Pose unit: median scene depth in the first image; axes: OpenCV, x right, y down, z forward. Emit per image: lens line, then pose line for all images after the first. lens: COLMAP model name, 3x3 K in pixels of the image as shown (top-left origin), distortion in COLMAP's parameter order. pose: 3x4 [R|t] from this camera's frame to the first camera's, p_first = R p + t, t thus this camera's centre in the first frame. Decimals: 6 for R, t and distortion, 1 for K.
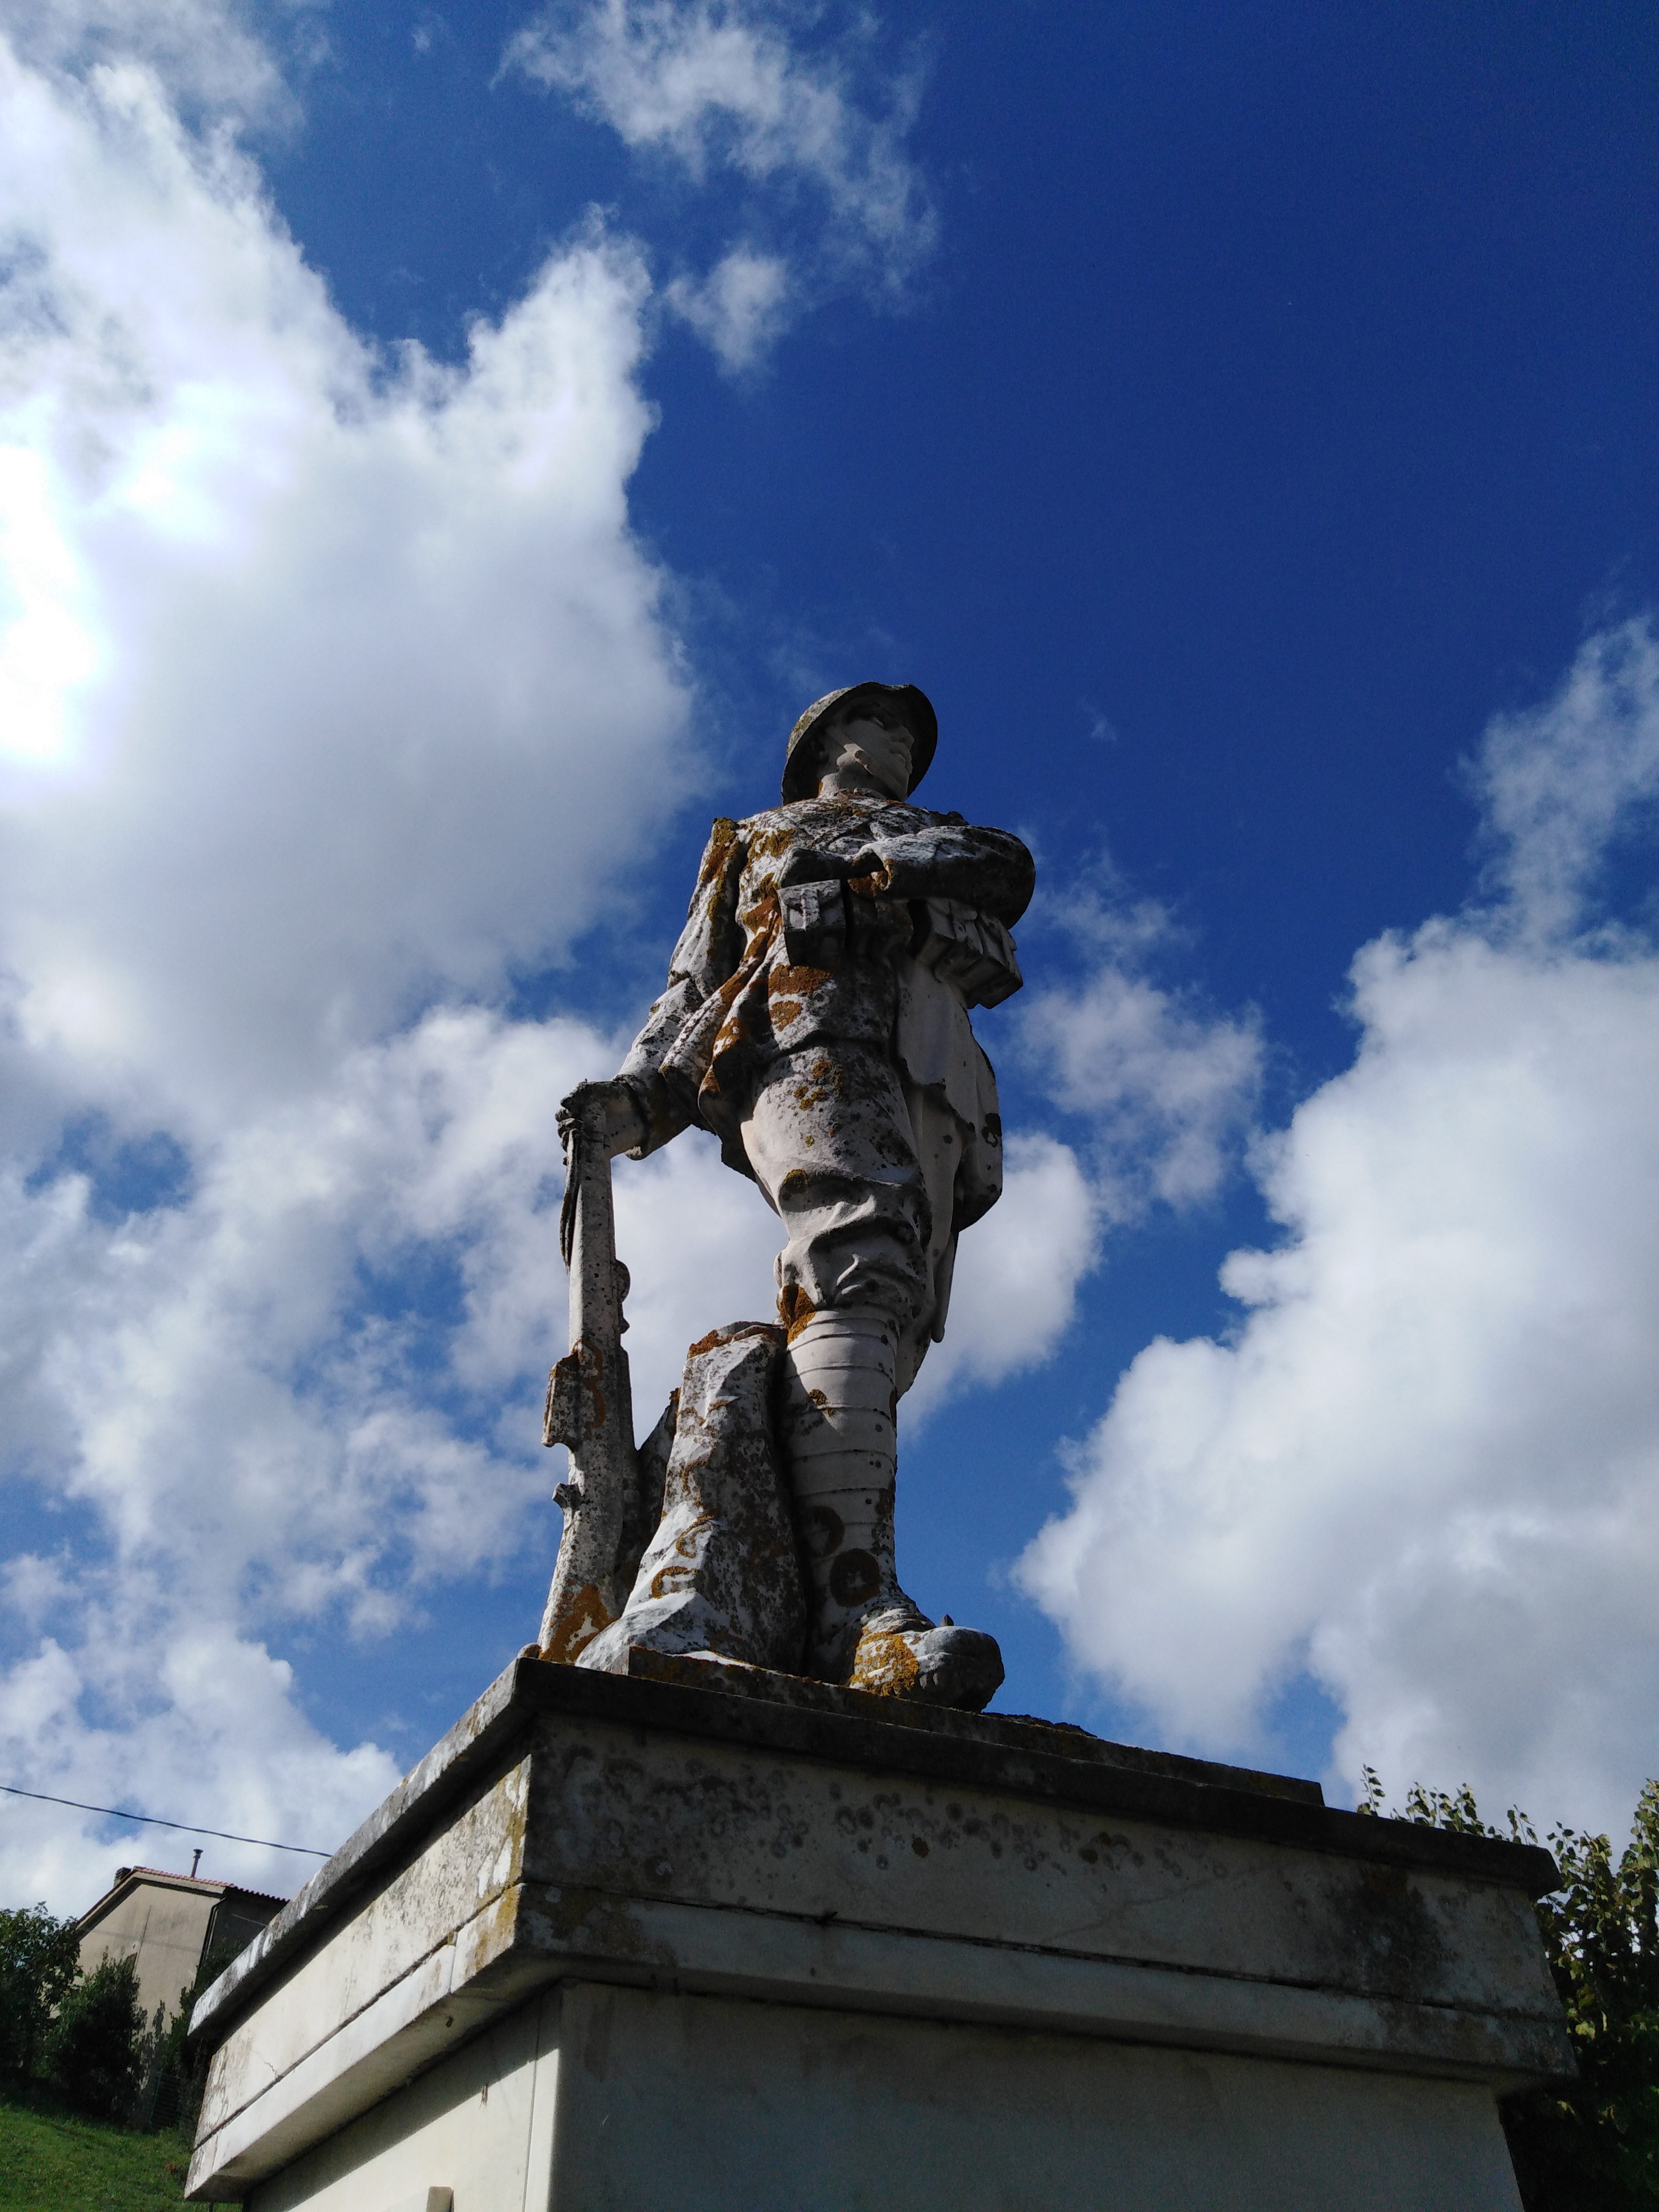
lens RADIAL K [[1668.4, 0, 852.1], [0, 1668.4, 1099.0], [0, 0, 1]] dist [0.030805, -0.016297]
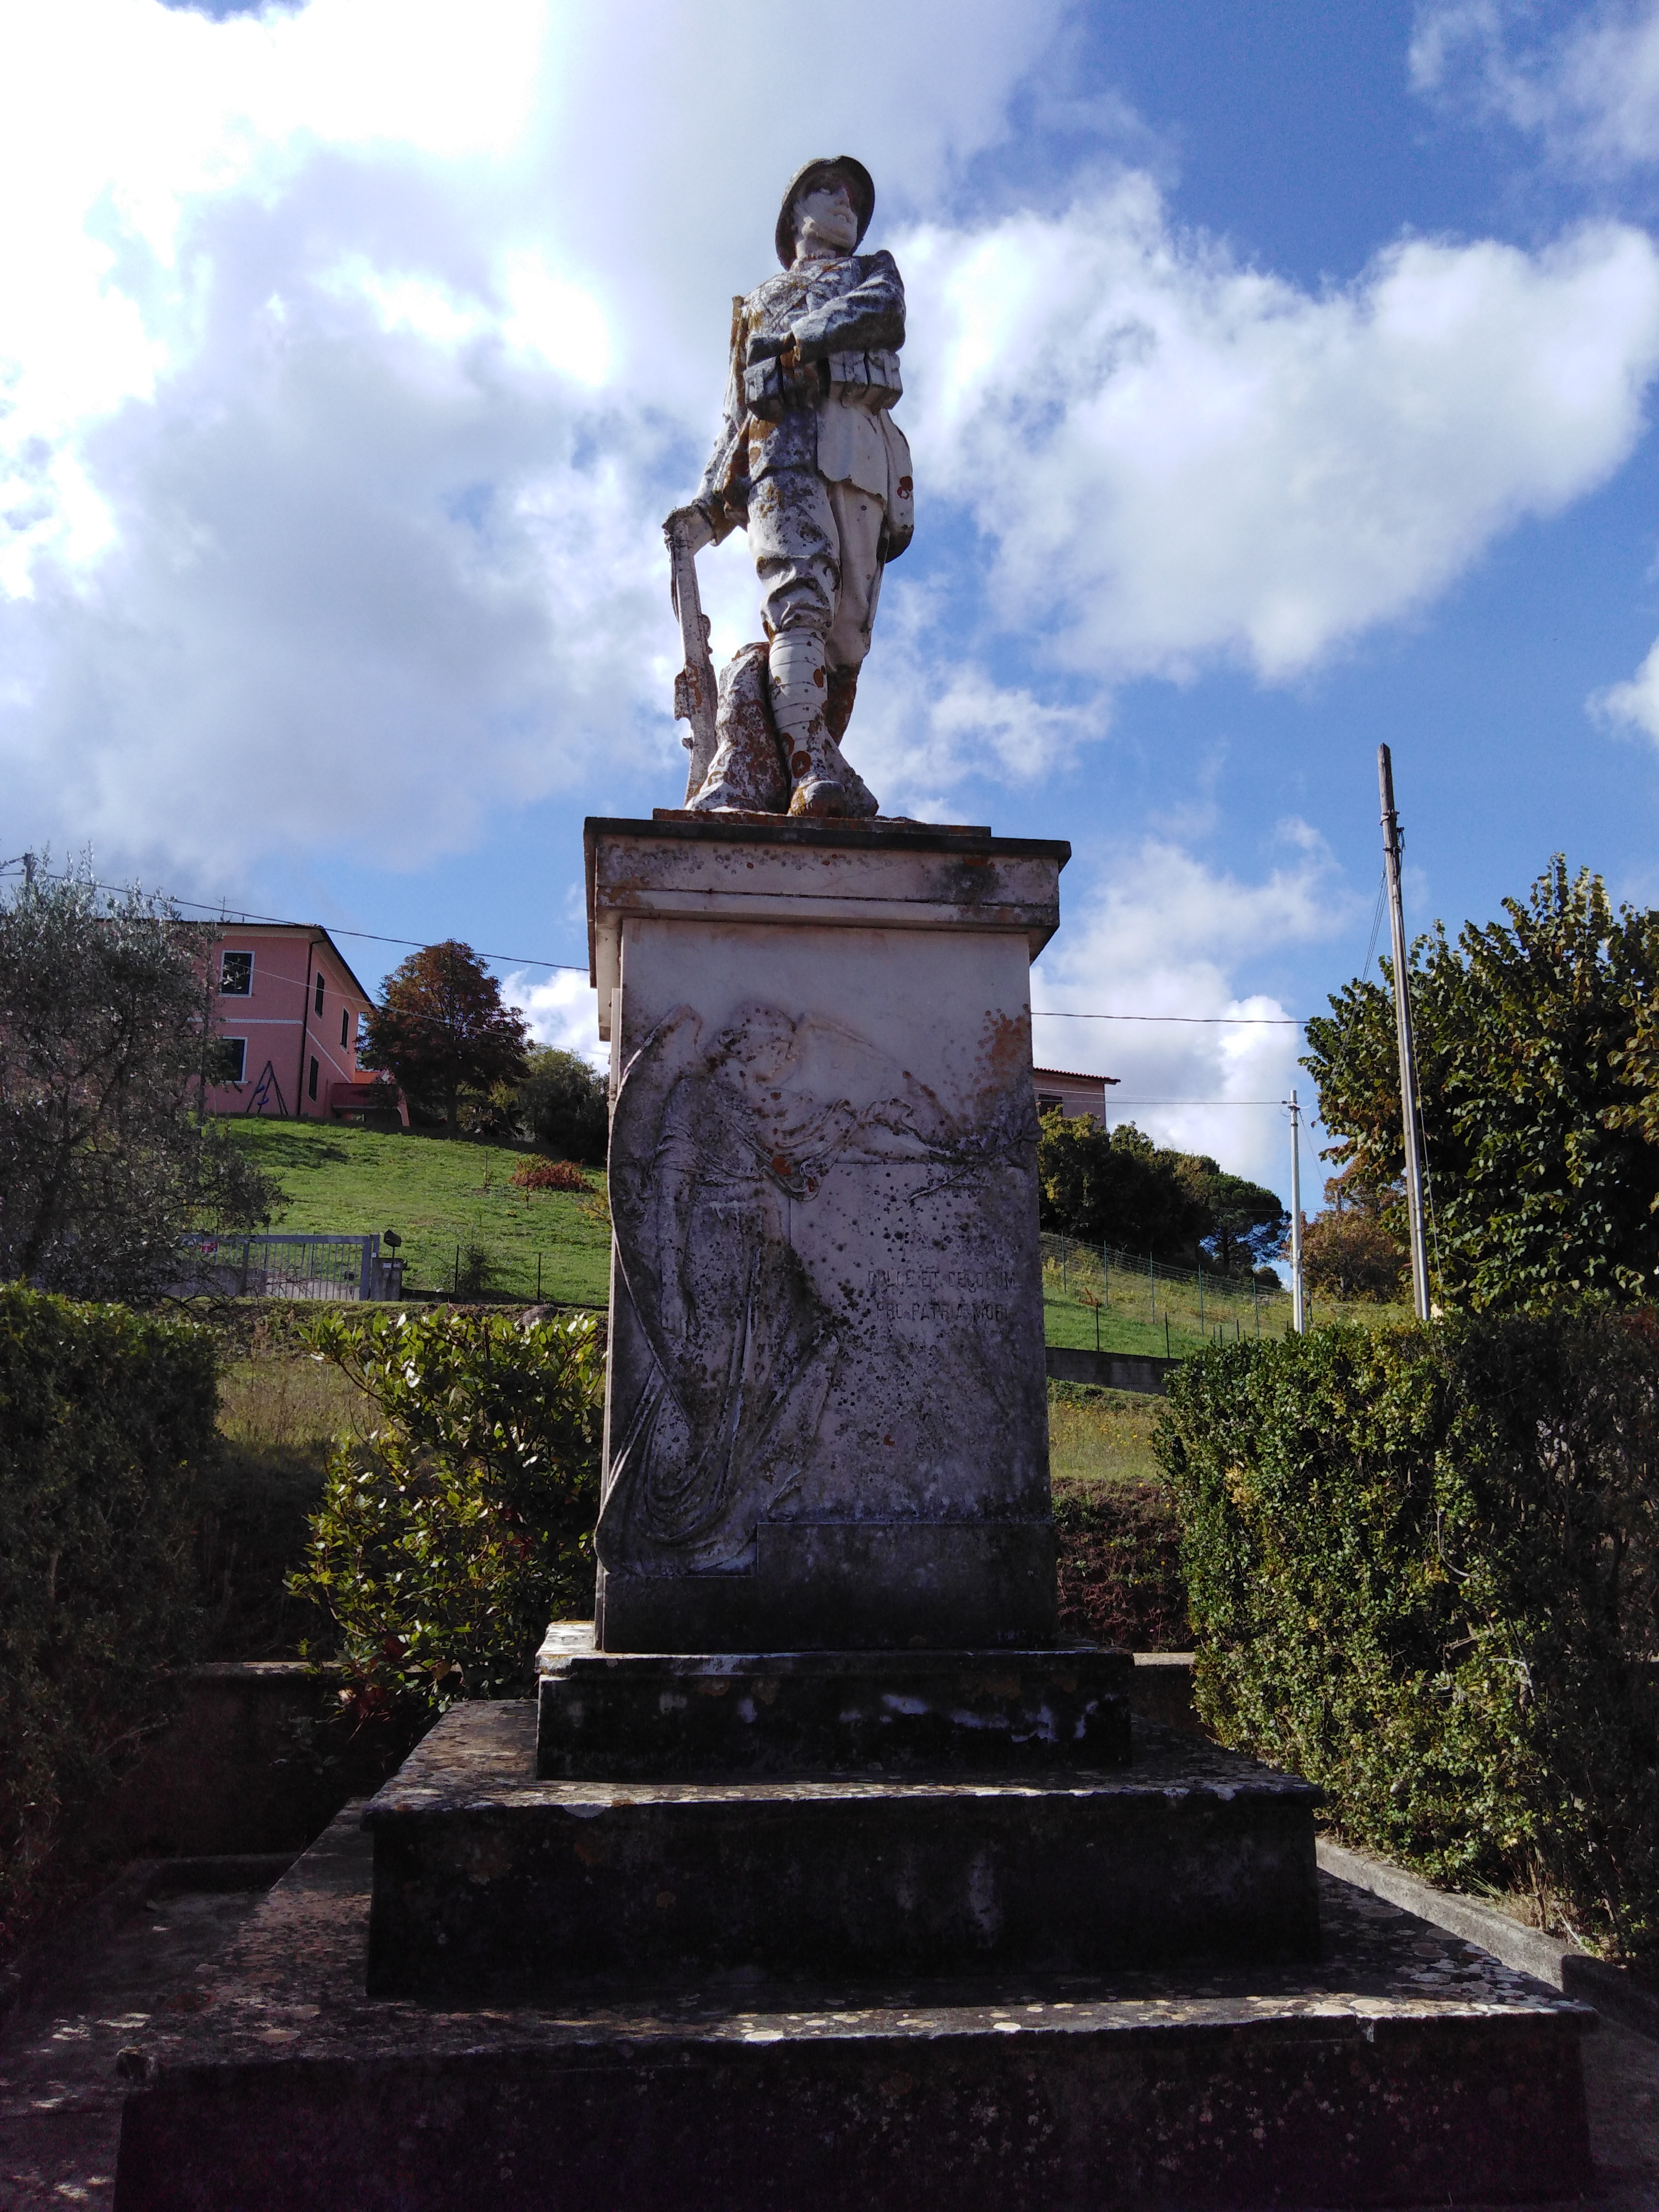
lens RADIAL K [[1668.4, 0, 822.6], [0, 1668.4, 1125.3], [0, 0, 1]] dist [0.030805, -0.016297]
pose [[0.930786, -0.059279, -0.360725, 0.743860], [0.223480, 0.873173, 0.433158, -0.219803], [0.289298, -0.483792, 0.825985, -0.938018]]
